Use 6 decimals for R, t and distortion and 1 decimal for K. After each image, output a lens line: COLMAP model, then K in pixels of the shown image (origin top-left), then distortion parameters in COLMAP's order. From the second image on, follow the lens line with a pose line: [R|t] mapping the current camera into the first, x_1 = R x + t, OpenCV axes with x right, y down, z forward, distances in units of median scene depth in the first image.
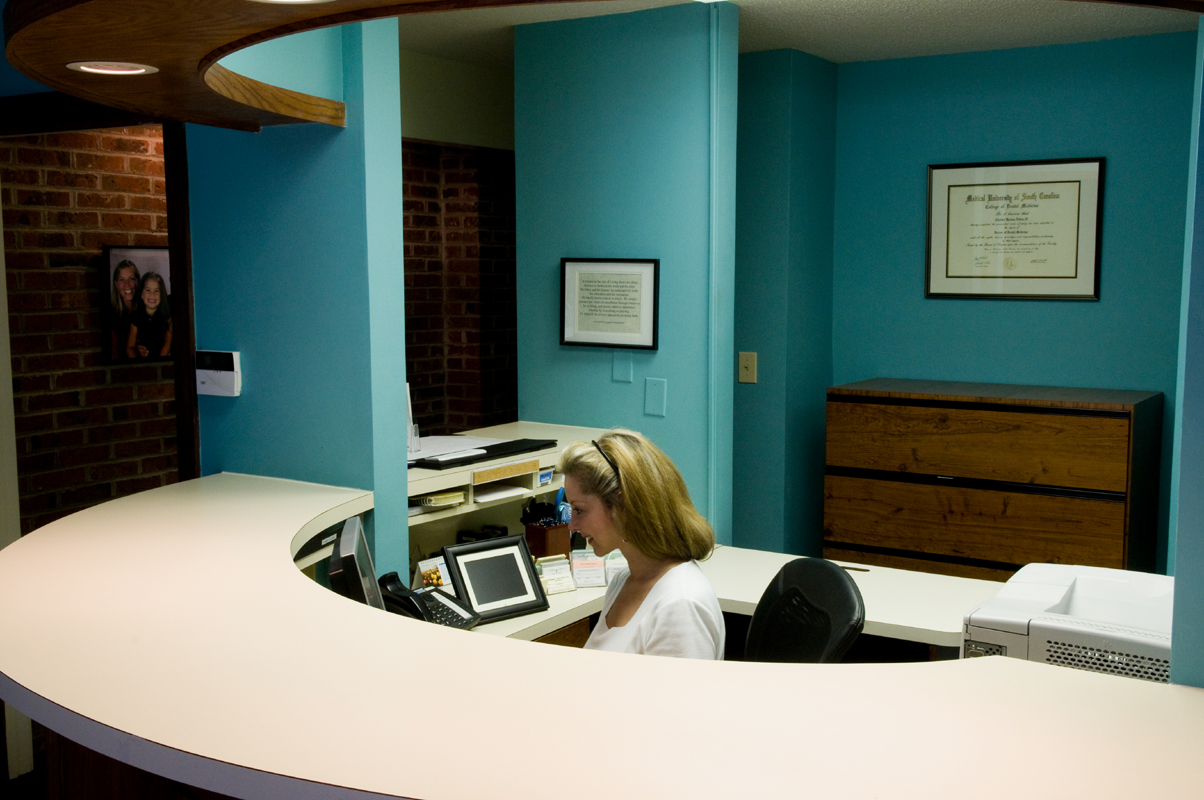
lens RADIAL K [[1295.7, 0, 602.0], [0, 1295.7, 400.0], [0, 0, 1]] dist [0.061207, -0.014264]
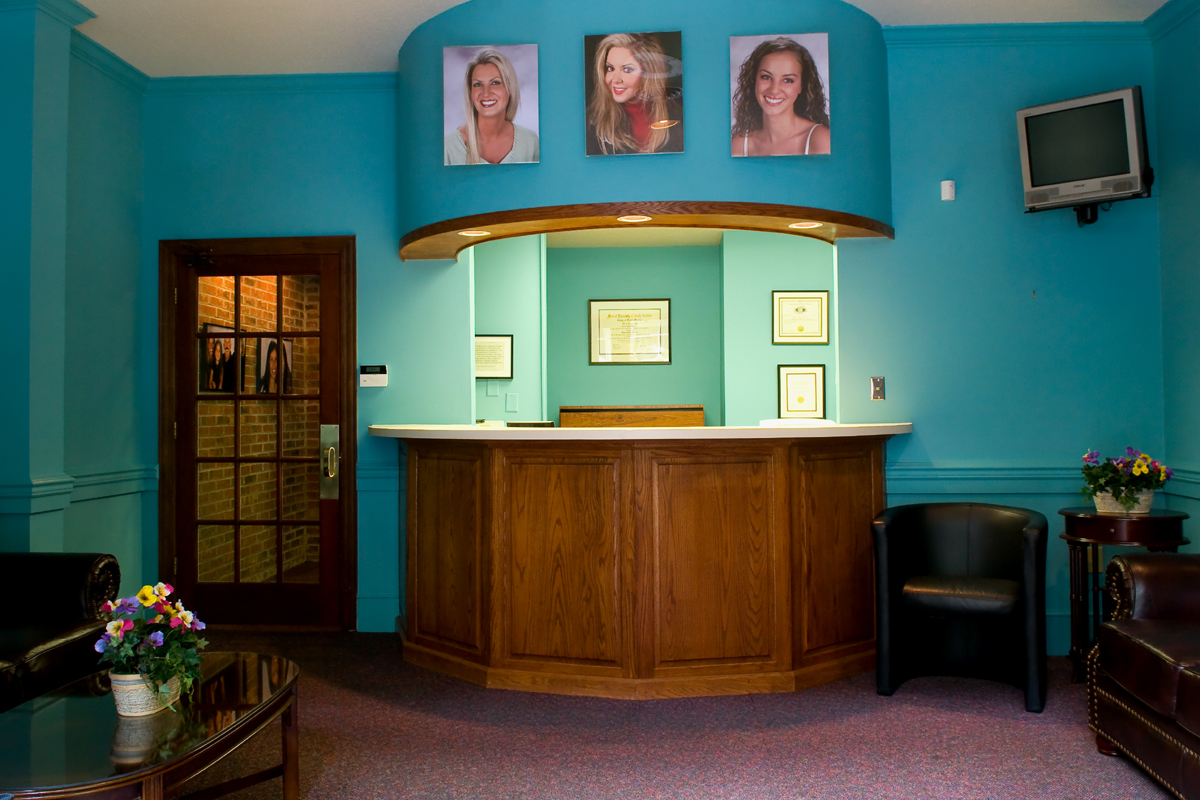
lens RADIAL K [[1054.2, 0, 598.9], [0, 1054.2, 346.1], [0, 0, 1]] dist [-0.003155, -0.059611]
pose [[0.870433, 0.019157, 0.491914, -0.595093], [0.061510, 0.987180, -0.147285, 0.147630], [-0.488429, 0.158459, 0.858095, -0.447757]]
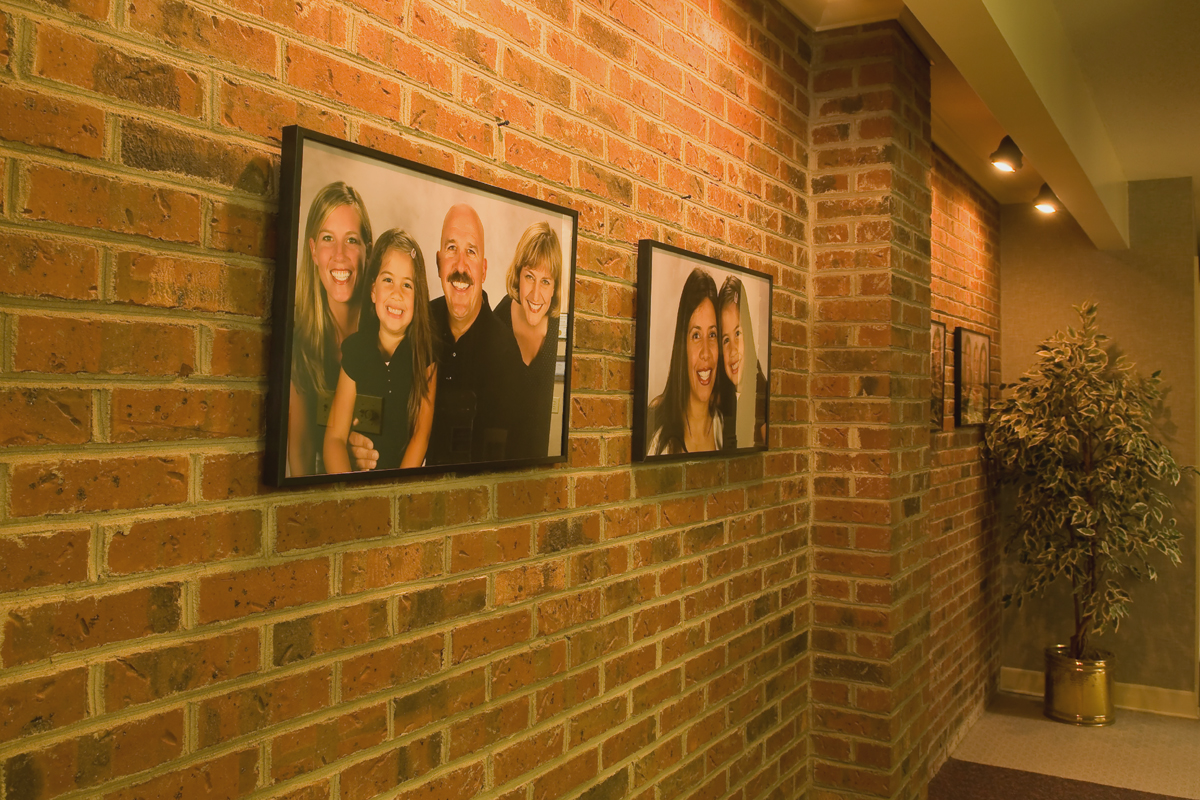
lens RADIAL K [[1054.2, 0, 598.9], [0, 1054.2, 346.1], [0, 0, 1]] dist [-0.003155, -0.059611]
pose [[0.998734, 0.021179, 0.045627, -0.303769], [-0.014179, 0.988792, -0.148624, -0.024918], [-0.048264, 0.147788, 0.987841, 0.719280]]
